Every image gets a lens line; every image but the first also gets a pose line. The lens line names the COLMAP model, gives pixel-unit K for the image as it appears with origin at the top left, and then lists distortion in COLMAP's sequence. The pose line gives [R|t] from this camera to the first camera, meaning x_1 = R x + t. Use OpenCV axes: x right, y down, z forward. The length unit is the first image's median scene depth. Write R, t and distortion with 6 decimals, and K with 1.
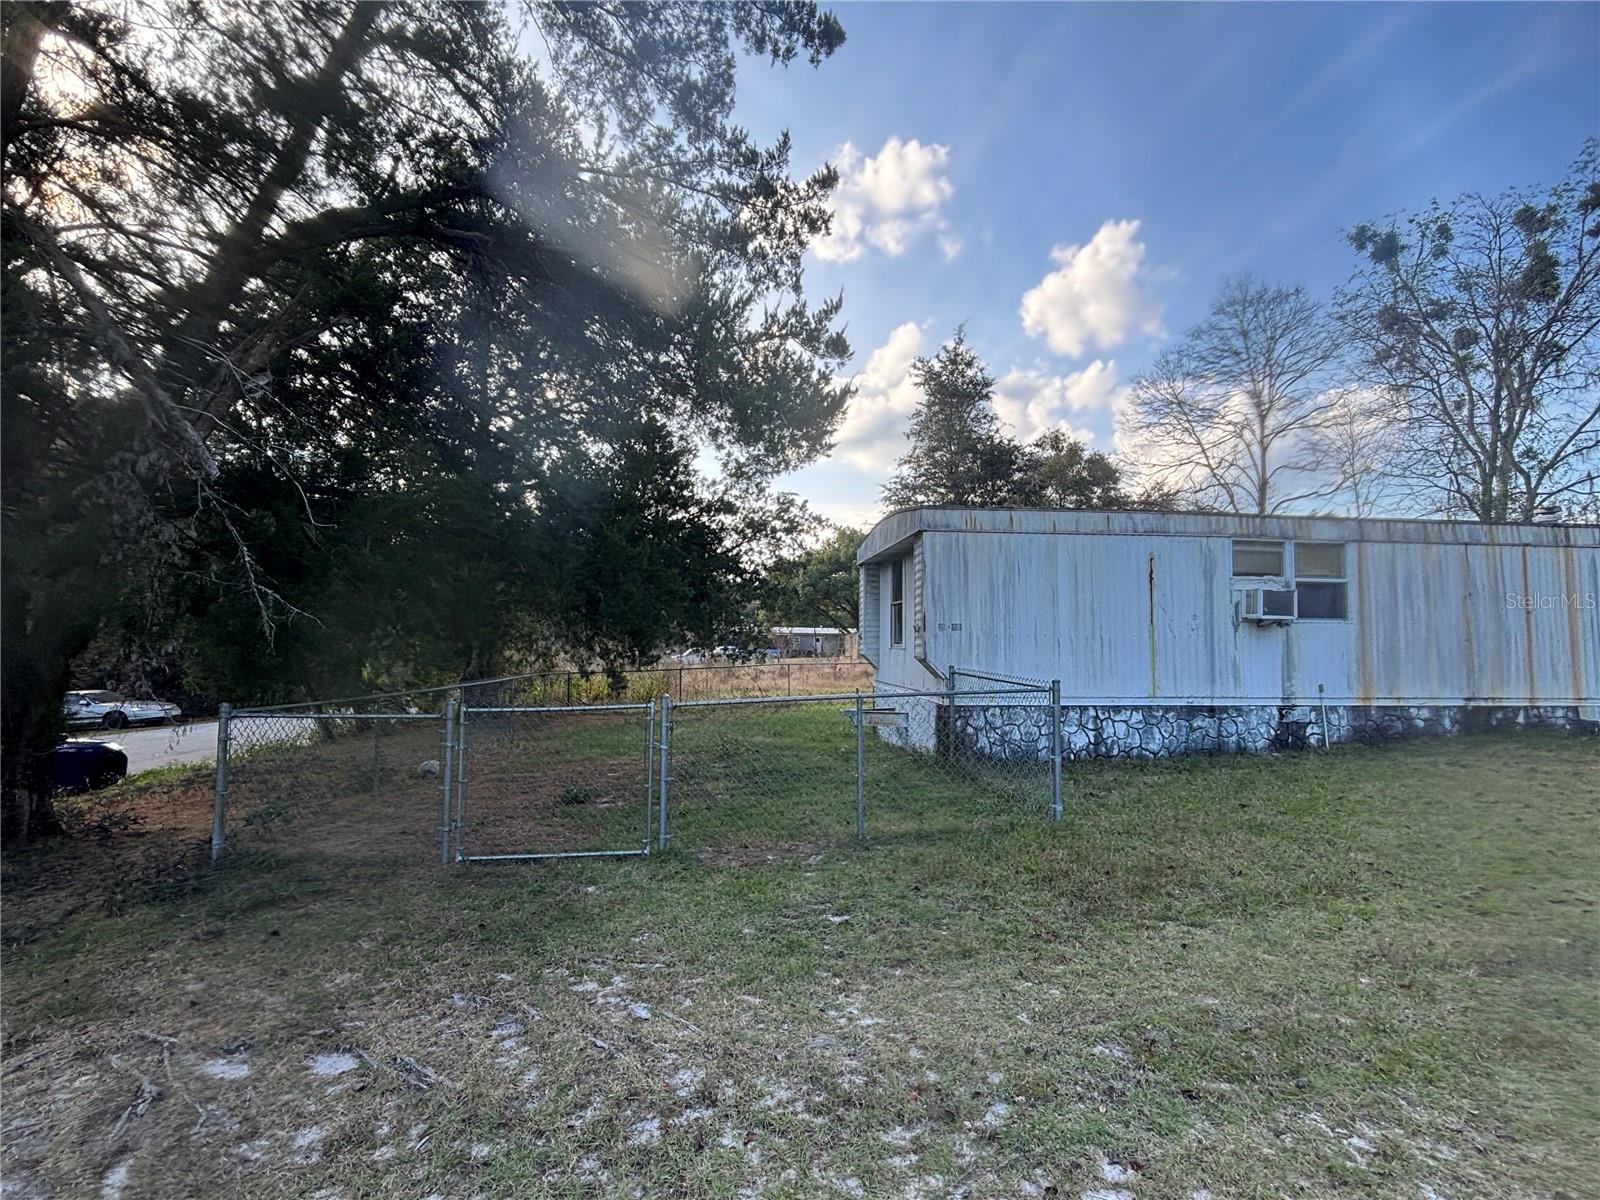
lens RADIAL K [[776.4, 0, 802.6], [0, 776.4, 604.0], [0, 0, 1]] dist [-0.003190, 0.001487]
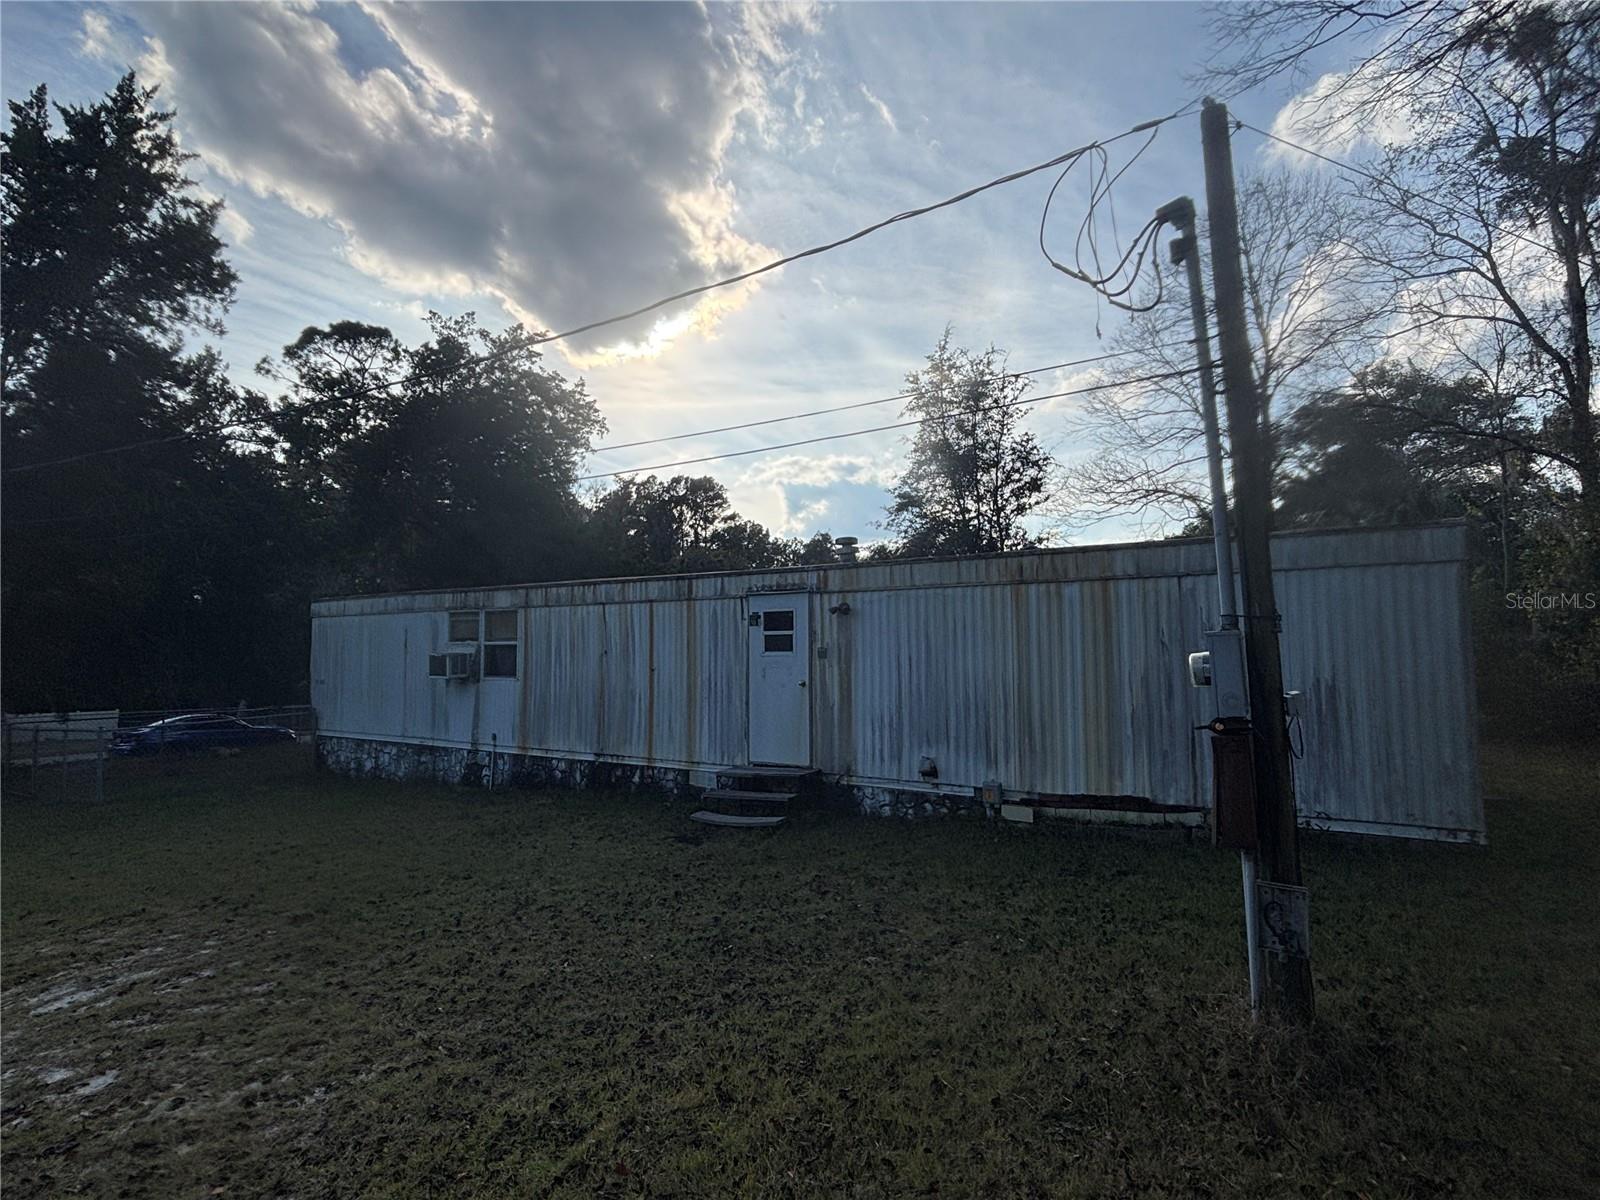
lens RADIAL K [[776.4, 0, 804.8], [0, 776.4, 603.1], [0, 0, 1]] dist [-0.003190, 0.001487]
pose [[0.801736, -0.048278, -0.595725, 1.778625], [0.052271, 0.998577, -0.010580, -0.056530], [0.595388, -0.022657, 0.803119, 0.350548]]
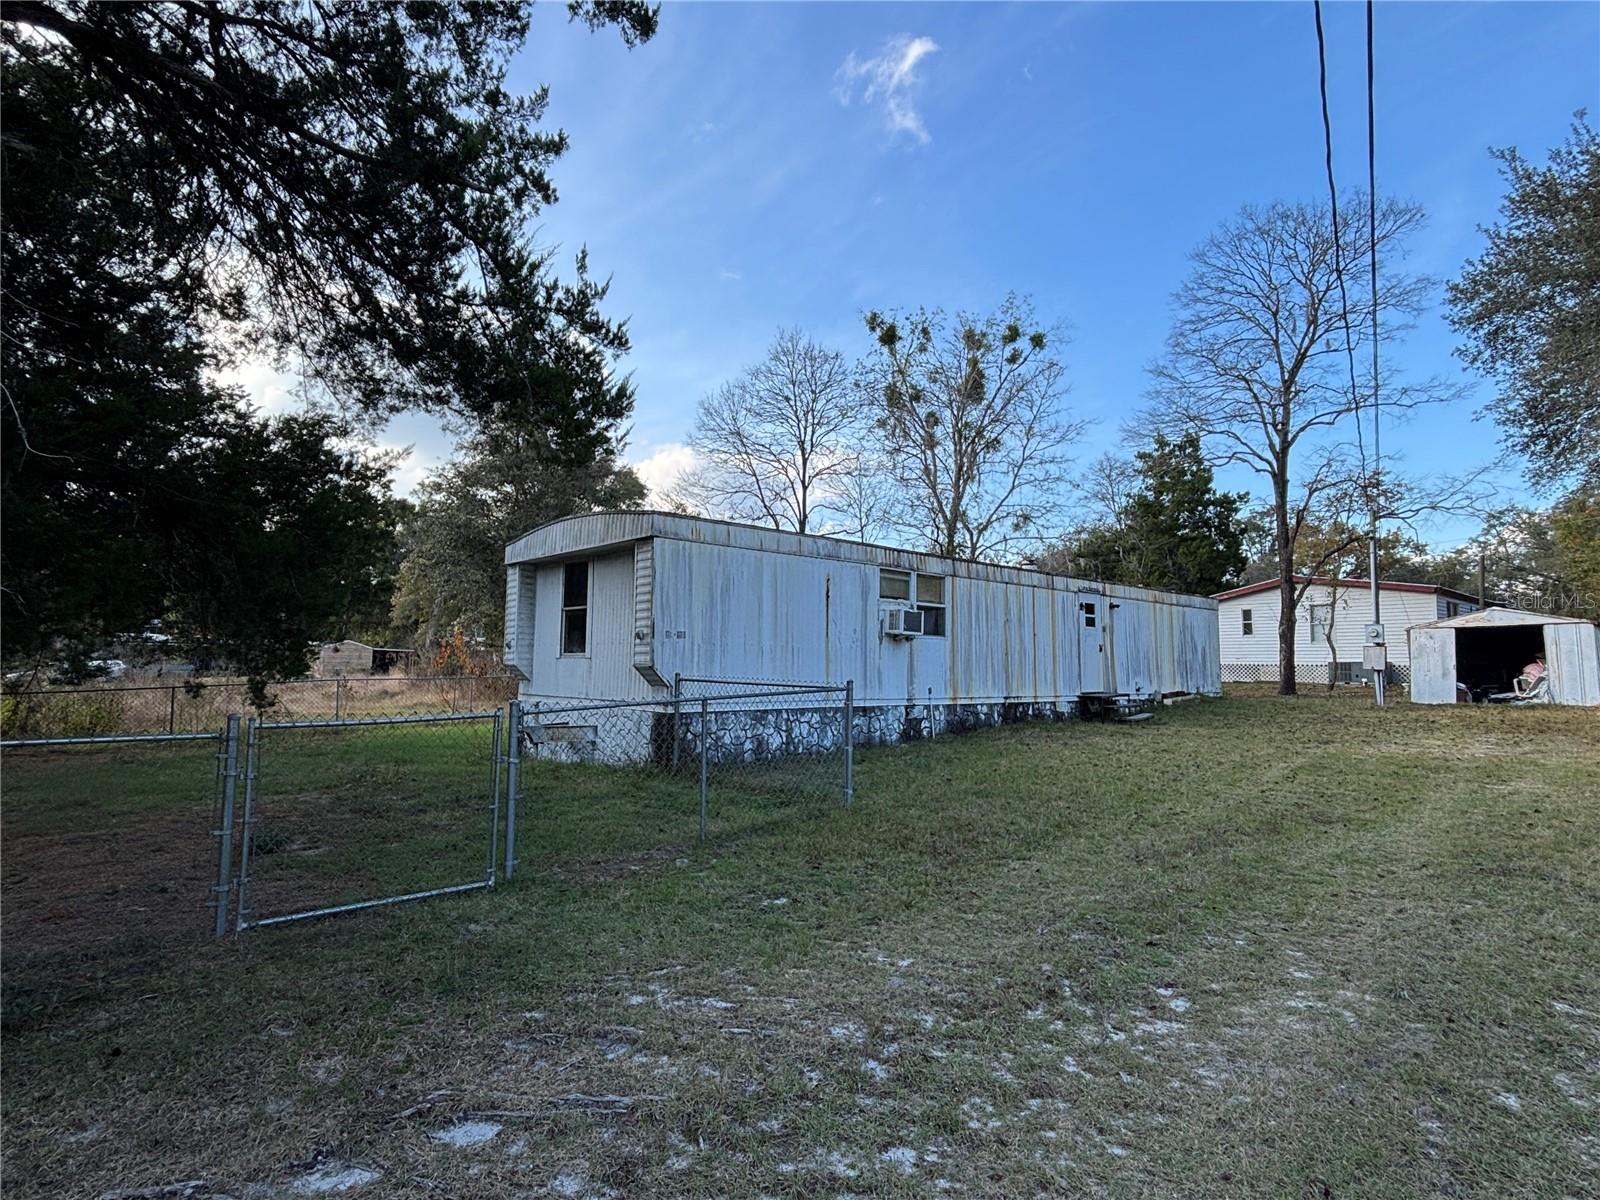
lens RADIAL K [[835.8, 0, 801.2], [0, 835.8, 607.6], [0, 0, 1]] dist [-0.004080, -0.002922]
pose [[0.812780, 0.043949, 0.580910, -0.296017], [-0.037426, 0.999030, -0.023217, 0.013344], [-0.581367, -0.002871, 0.813637, 0.023971]]
